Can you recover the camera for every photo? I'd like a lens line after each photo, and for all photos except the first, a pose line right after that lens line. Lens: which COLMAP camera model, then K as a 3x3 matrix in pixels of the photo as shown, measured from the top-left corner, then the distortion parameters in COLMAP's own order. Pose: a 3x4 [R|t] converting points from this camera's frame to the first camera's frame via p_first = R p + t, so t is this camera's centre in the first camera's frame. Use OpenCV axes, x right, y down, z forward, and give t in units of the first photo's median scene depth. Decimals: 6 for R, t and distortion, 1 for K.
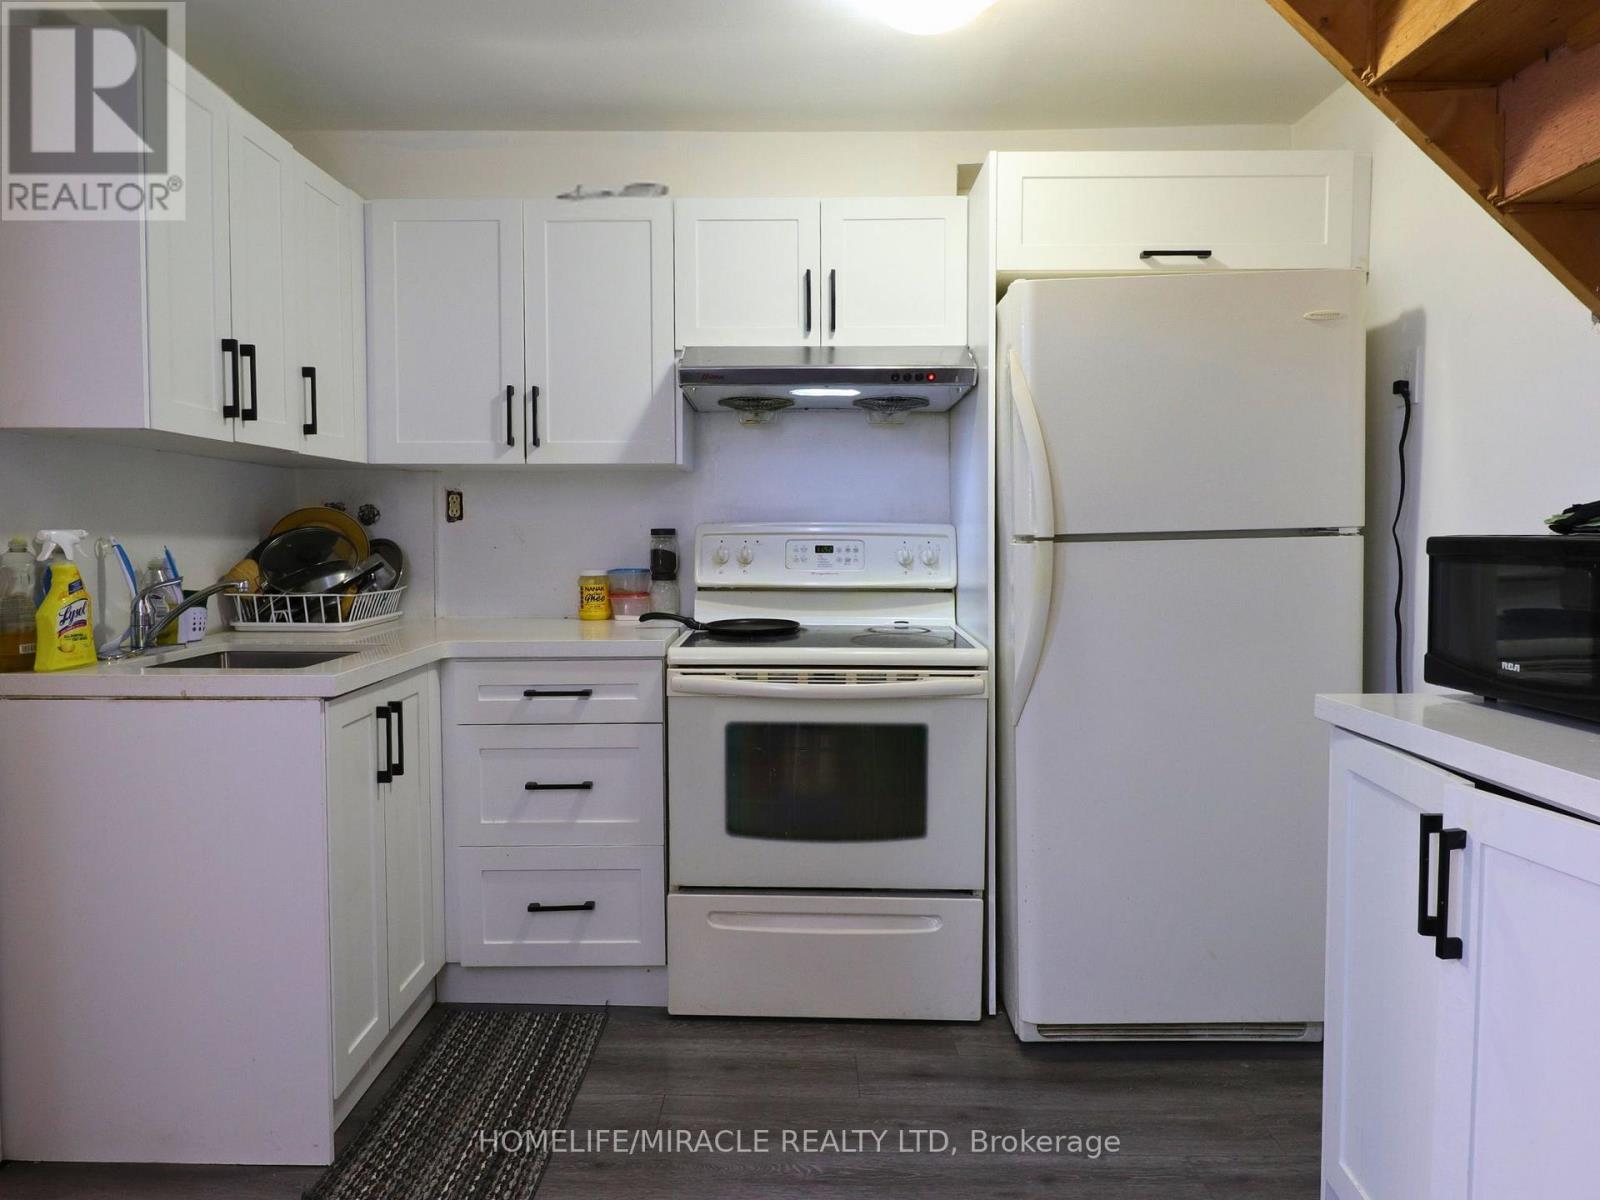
lens RADIAL K [[1097.9, 0, 849.7], [0, 1097.9, 581.1], [0, 0, 1]] dist [0.000251, -0.003683]
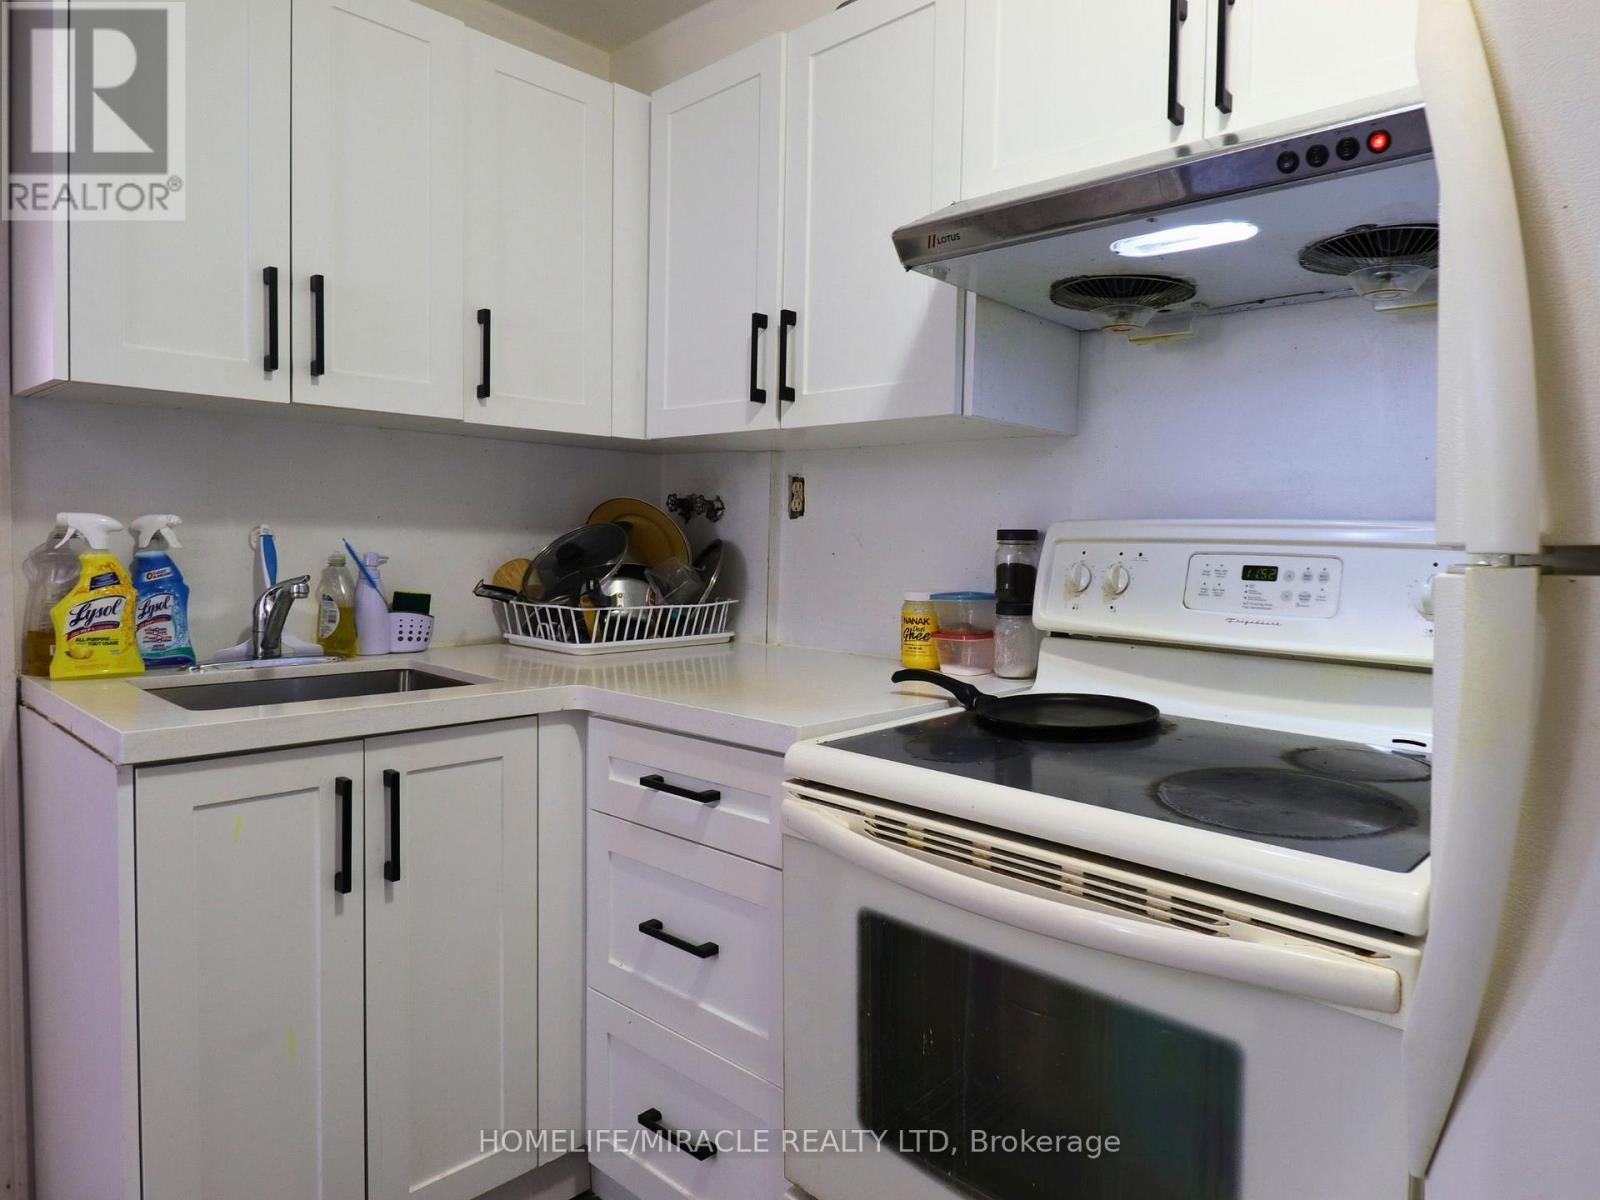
lens RADIAL K [[1097.9, 0, 849.7], [0, 1097.9, 581.1], [0, 0, 1]] dist [0.000251, -0.003683]
pose [[0.726504, 0.041197, -0.685926, 0.198729], [-0.051121, 0.998675, 0.005835, -0.020337], [0.685258, 0.030826, 0.727648, 0.552390]]
